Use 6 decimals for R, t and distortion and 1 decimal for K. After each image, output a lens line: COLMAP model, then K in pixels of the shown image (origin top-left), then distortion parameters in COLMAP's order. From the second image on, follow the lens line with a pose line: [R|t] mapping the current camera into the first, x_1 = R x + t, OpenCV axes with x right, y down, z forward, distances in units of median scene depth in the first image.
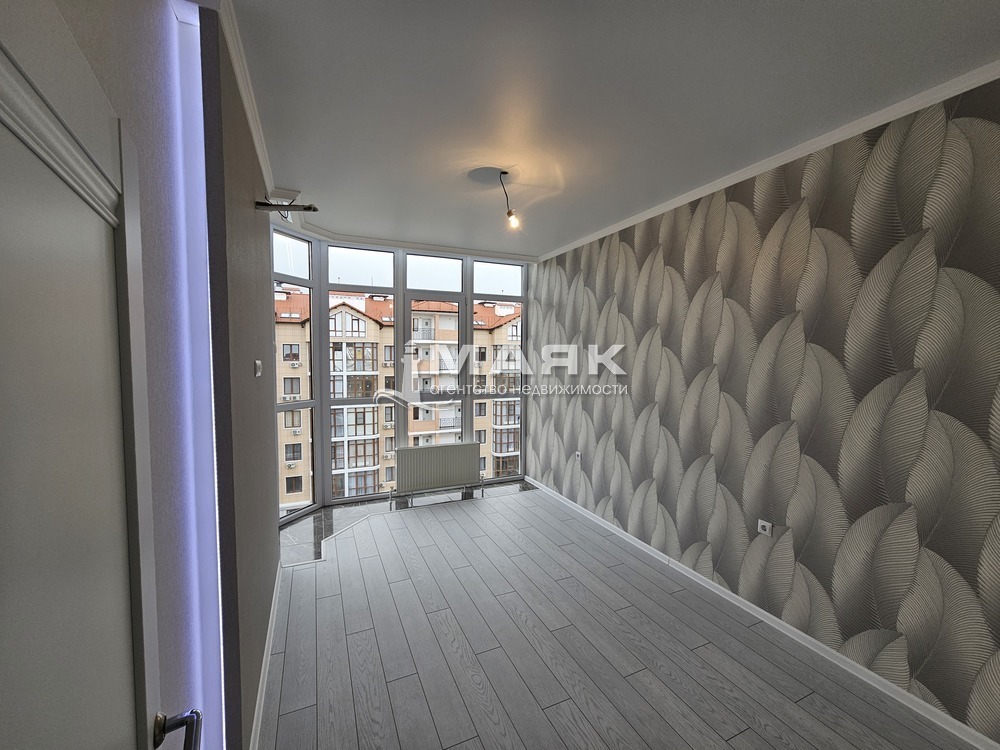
lens RADIAL K [[405.4, 0, 498.8], [0, 405.4, 380.5], [0, 0, 1]] dist [-0.000608, -0.000009]
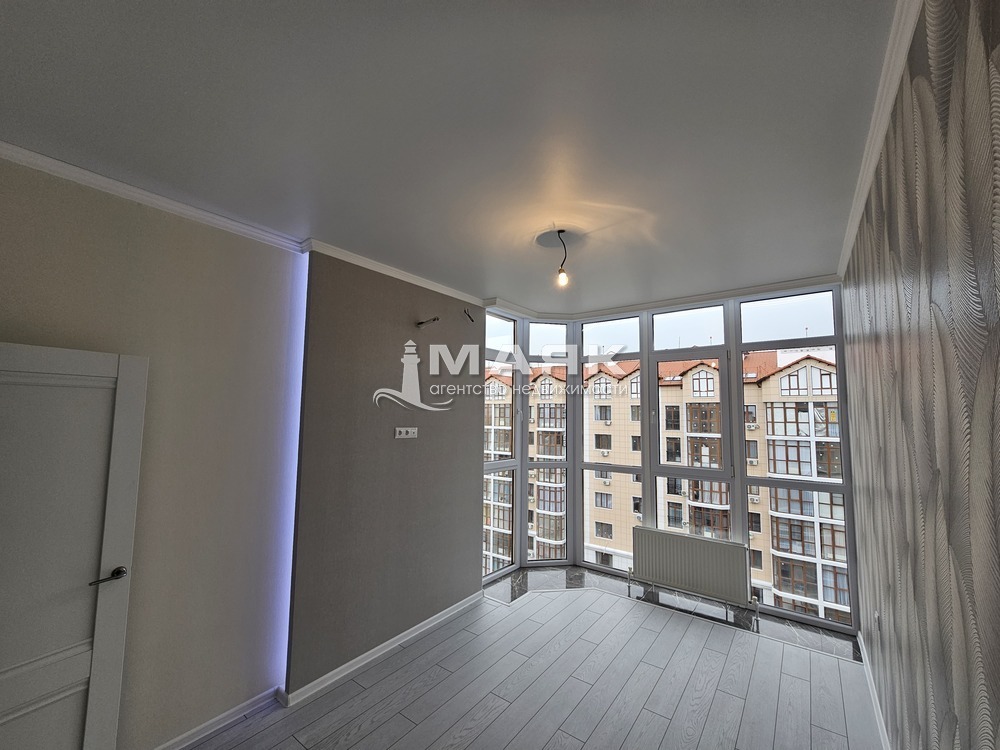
lens RADIAL K [[404.7, 0, 501.3], [0, 404.7, 377.7], [0, 0, 1]] dist [-0.006776, -0.000132]
pose [[0.489423, -0.075642, -0.868760, 0.294399], [-0.061003, 0.990821, -0.120636, -0.023428], [0.869910, 0.112039, 0.480316, 0.189976]]
